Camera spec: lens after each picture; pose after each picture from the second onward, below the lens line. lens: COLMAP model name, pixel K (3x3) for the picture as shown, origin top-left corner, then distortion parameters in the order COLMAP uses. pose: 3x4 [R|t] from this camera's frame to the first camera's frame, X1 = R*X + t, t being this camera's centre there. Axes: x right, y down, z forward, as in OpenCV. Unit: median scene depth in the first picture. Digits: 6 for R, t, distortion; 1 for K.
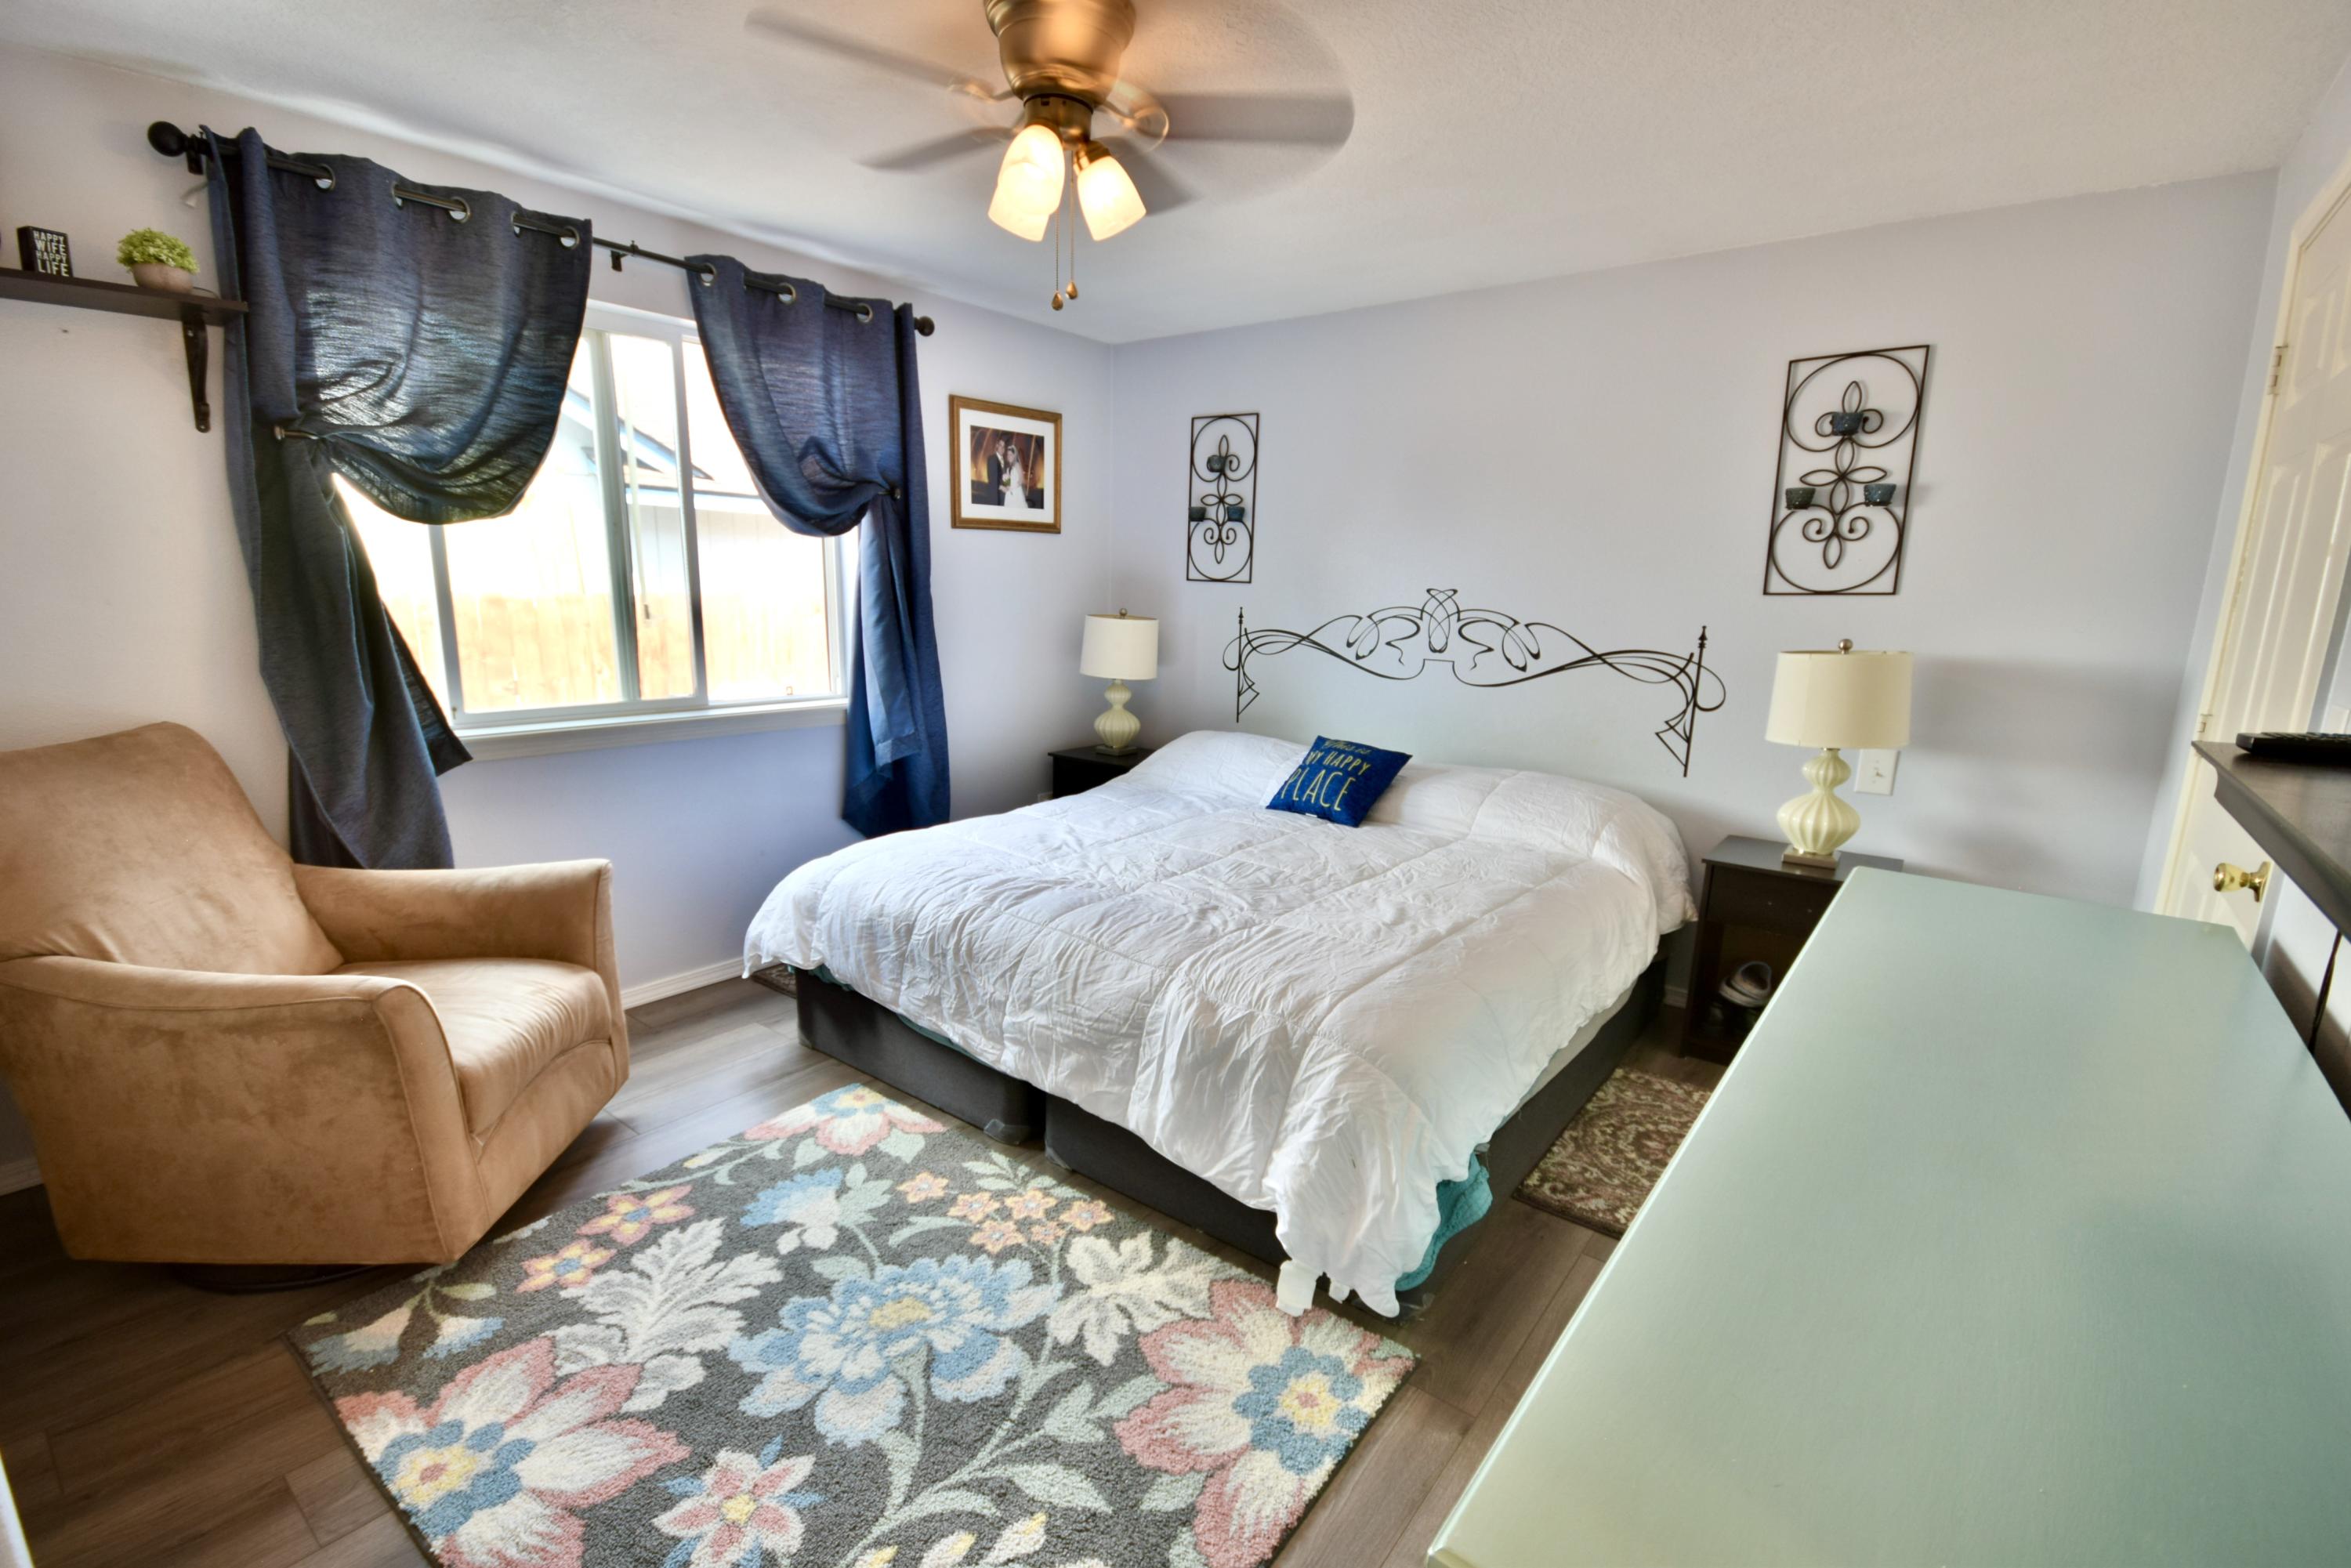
lens RADIAL K [[1045.9, 0, 1167.3], [0, 1045.9, 810.8], [0, 0, 1]] dist [0.008616, -0.000165]
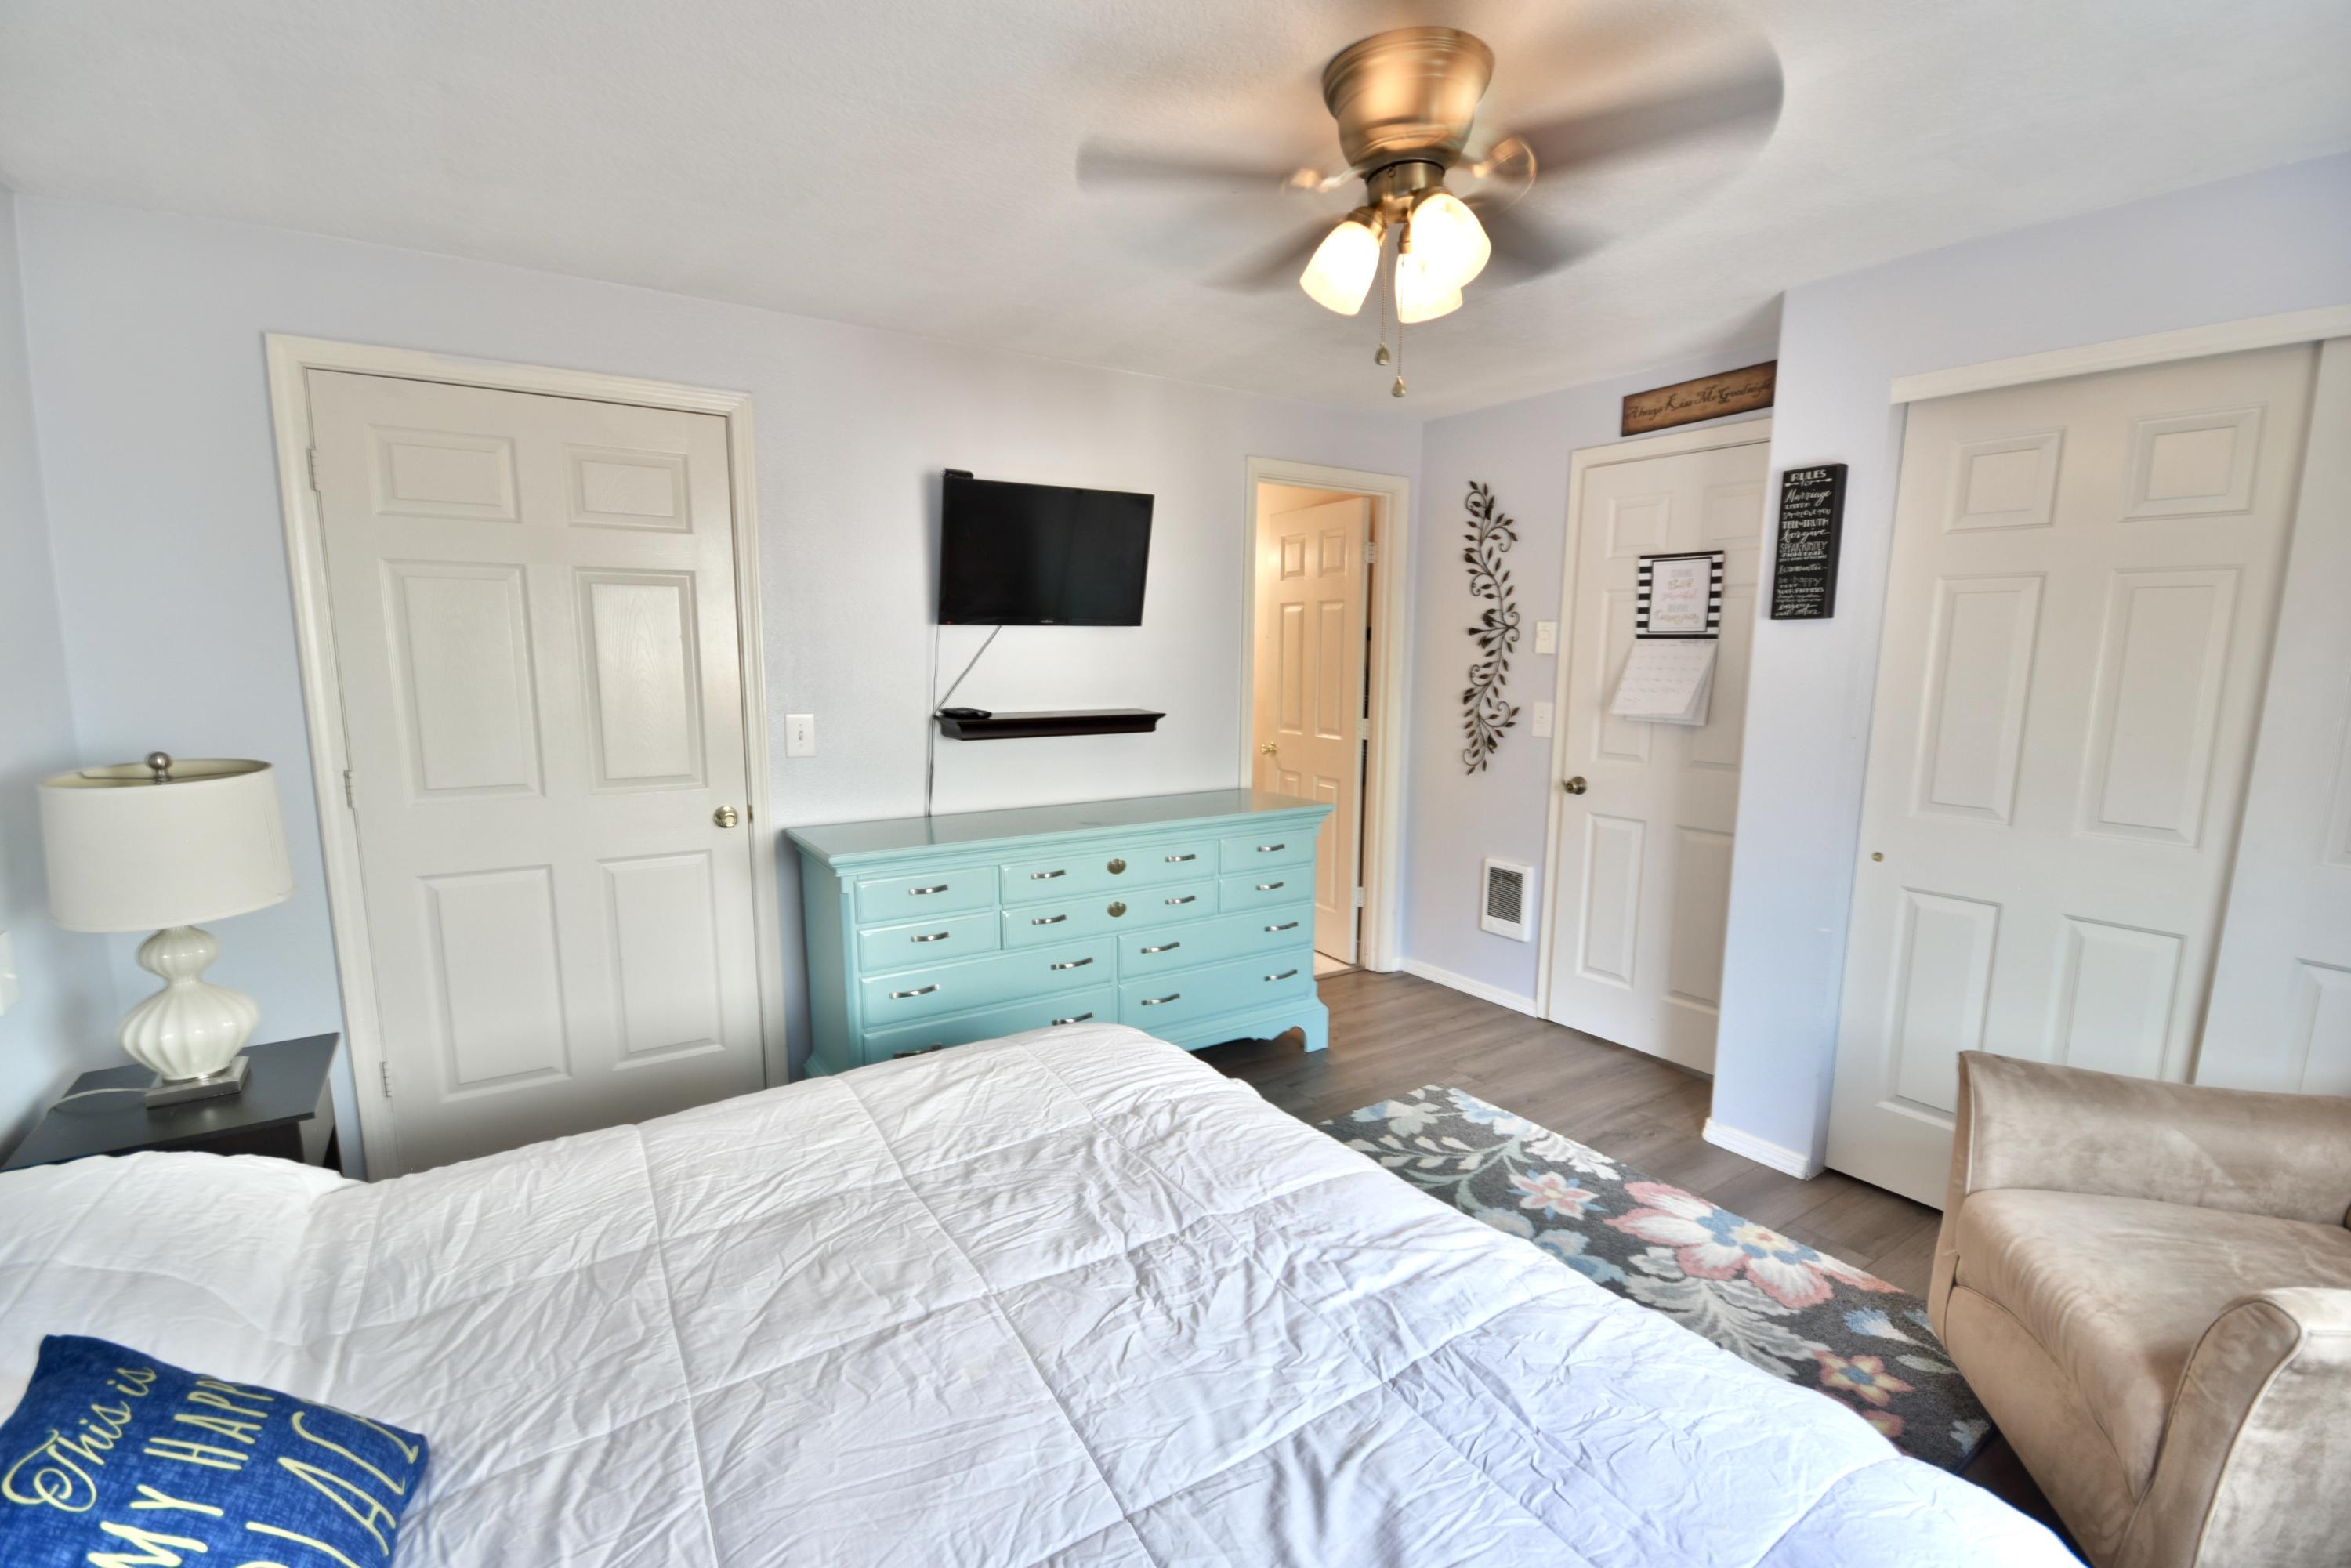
lens RADIAL K [[1045.9, 0, 1167.3], [0, 1045.9, 810.8], [0, 0, 1]] dist [0.008616, -0.000165]
pose [[-0.947697, -0.077659, 0.309579, -0.148344], [0.043953, 0.928952, 0.367581, -0.324559], [-0.316130, 0.361962, -0.876952, 1.312883]]
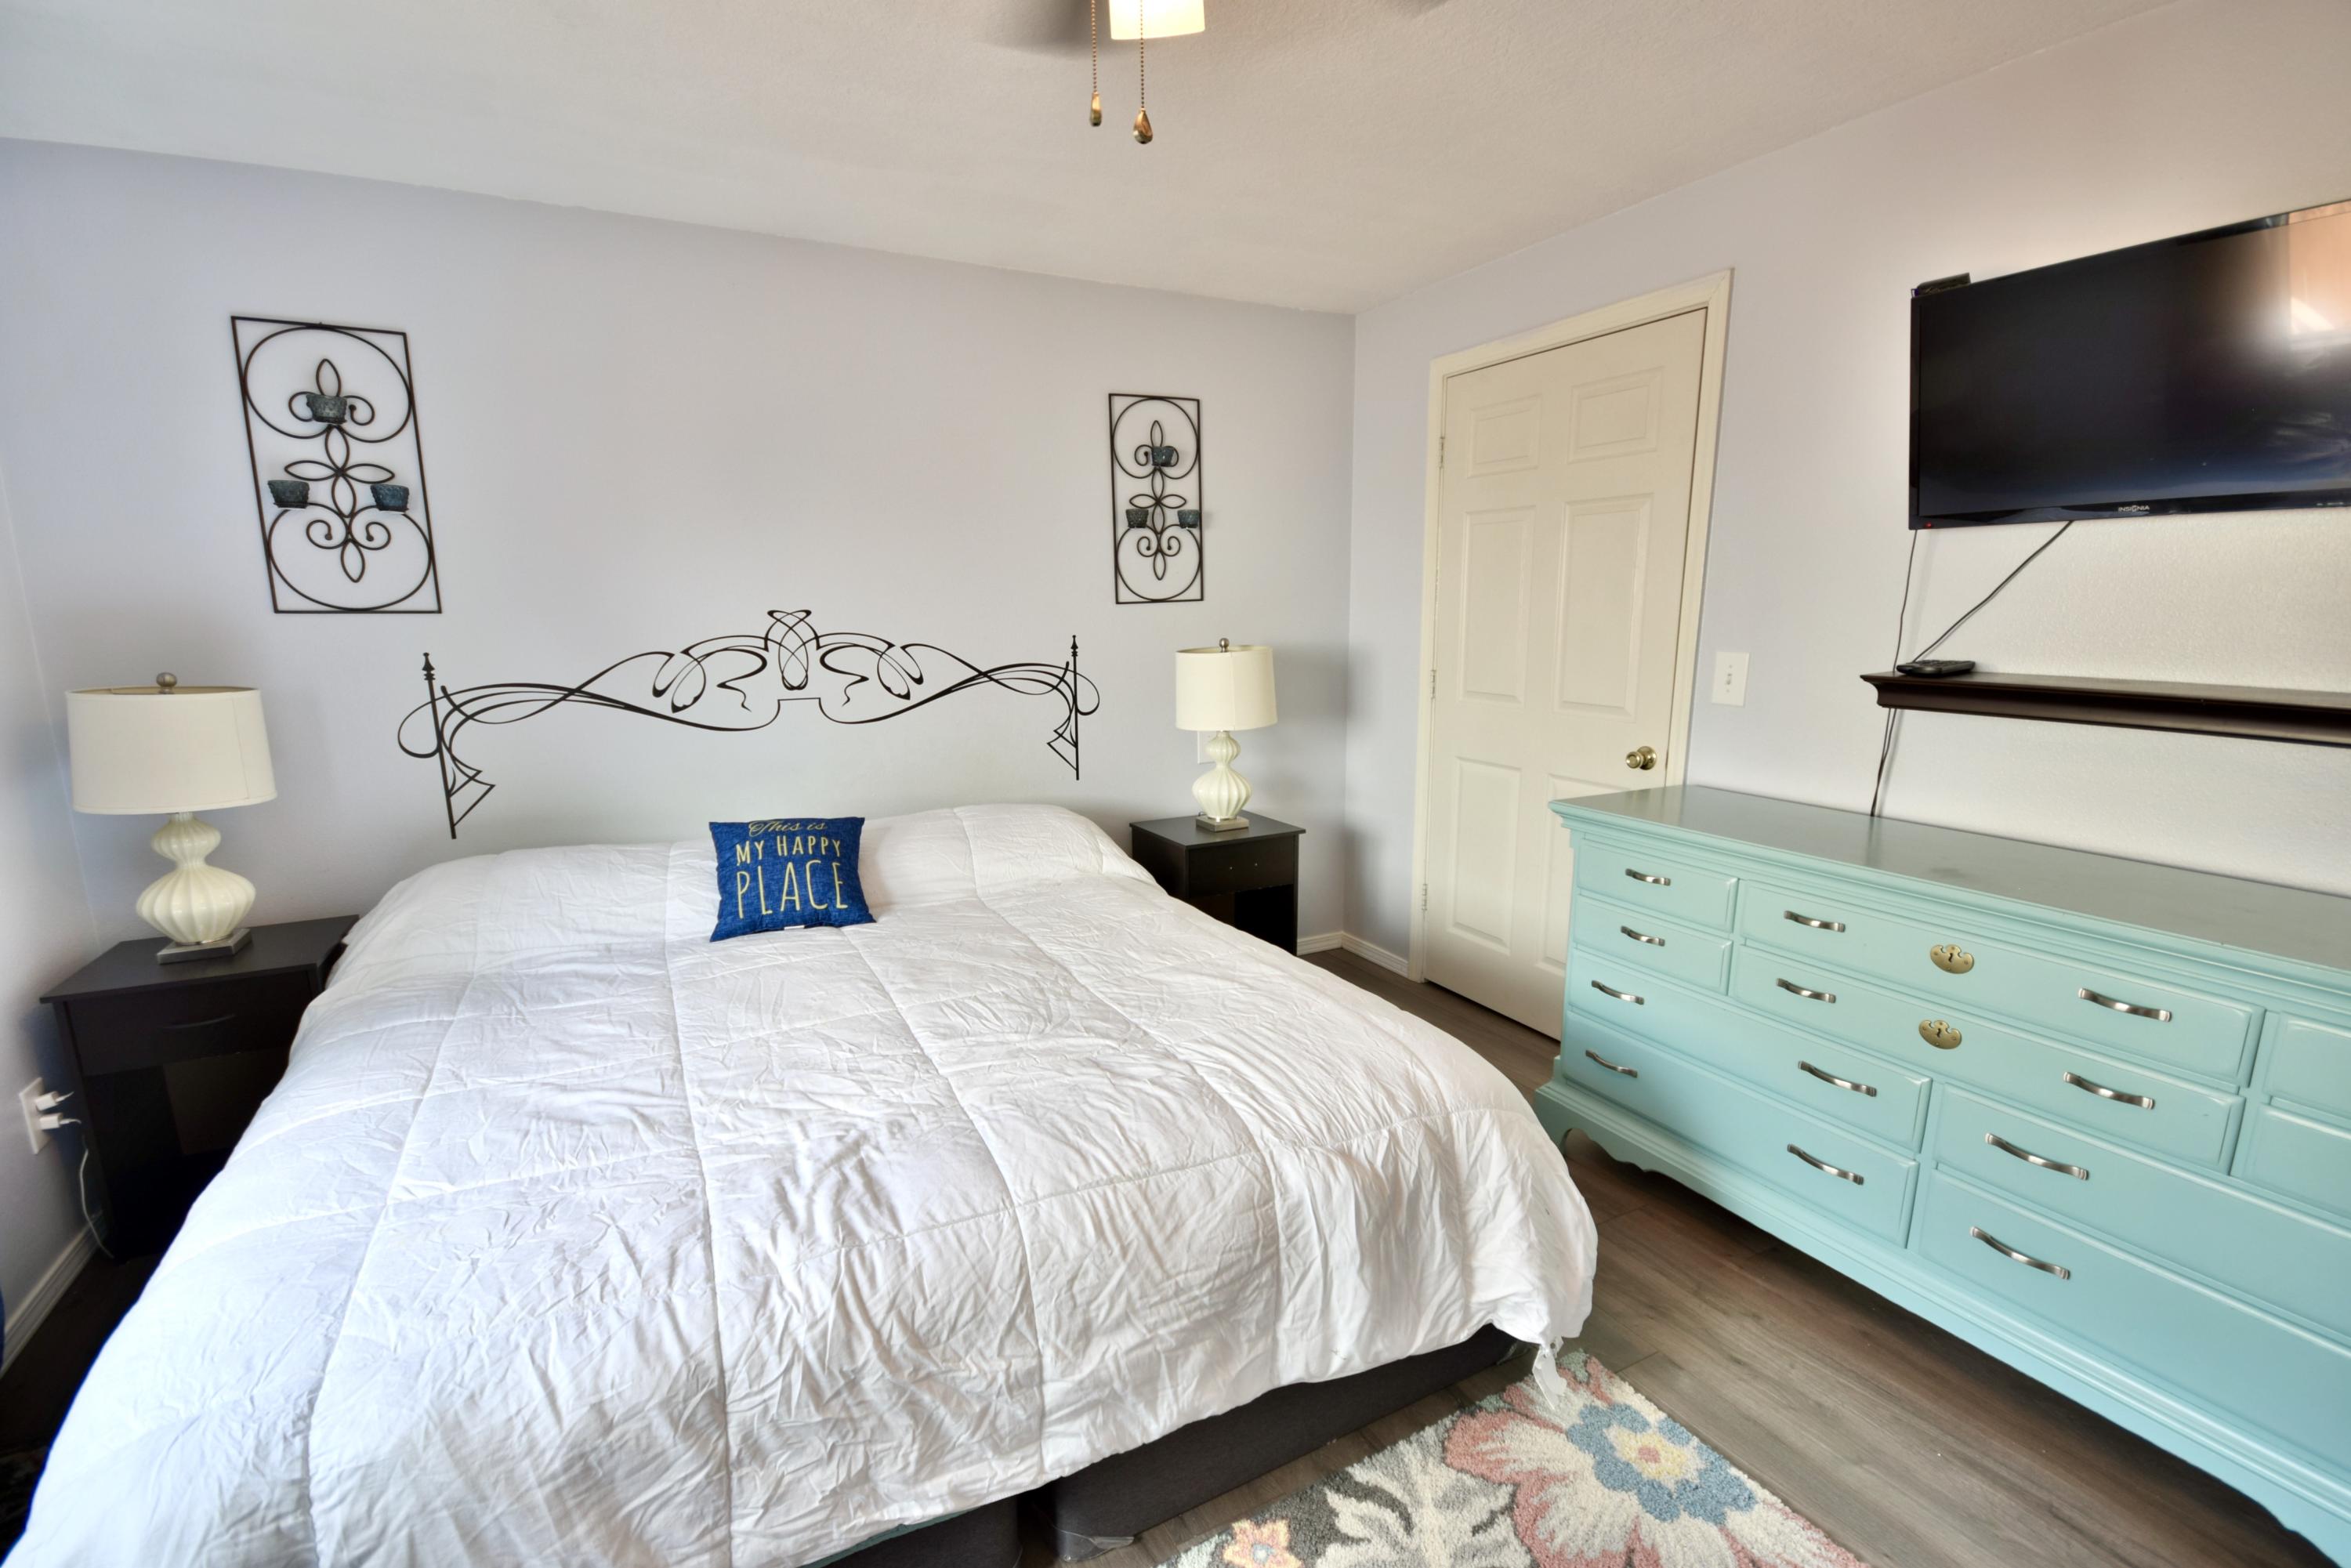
lens RADIAL K [[1045.9, 0, 1167.3], [0, 1045.9, 810.8], [0, 0, 1]] dist [0.008616, -0.000165]
pose [[0.407274, -0.208880, 0.889099, -0.458873], [0.216948, 0.967757, 0.127981, -0.131743], [-0.887165, 0.140765, 0.439459, 0.527567]]
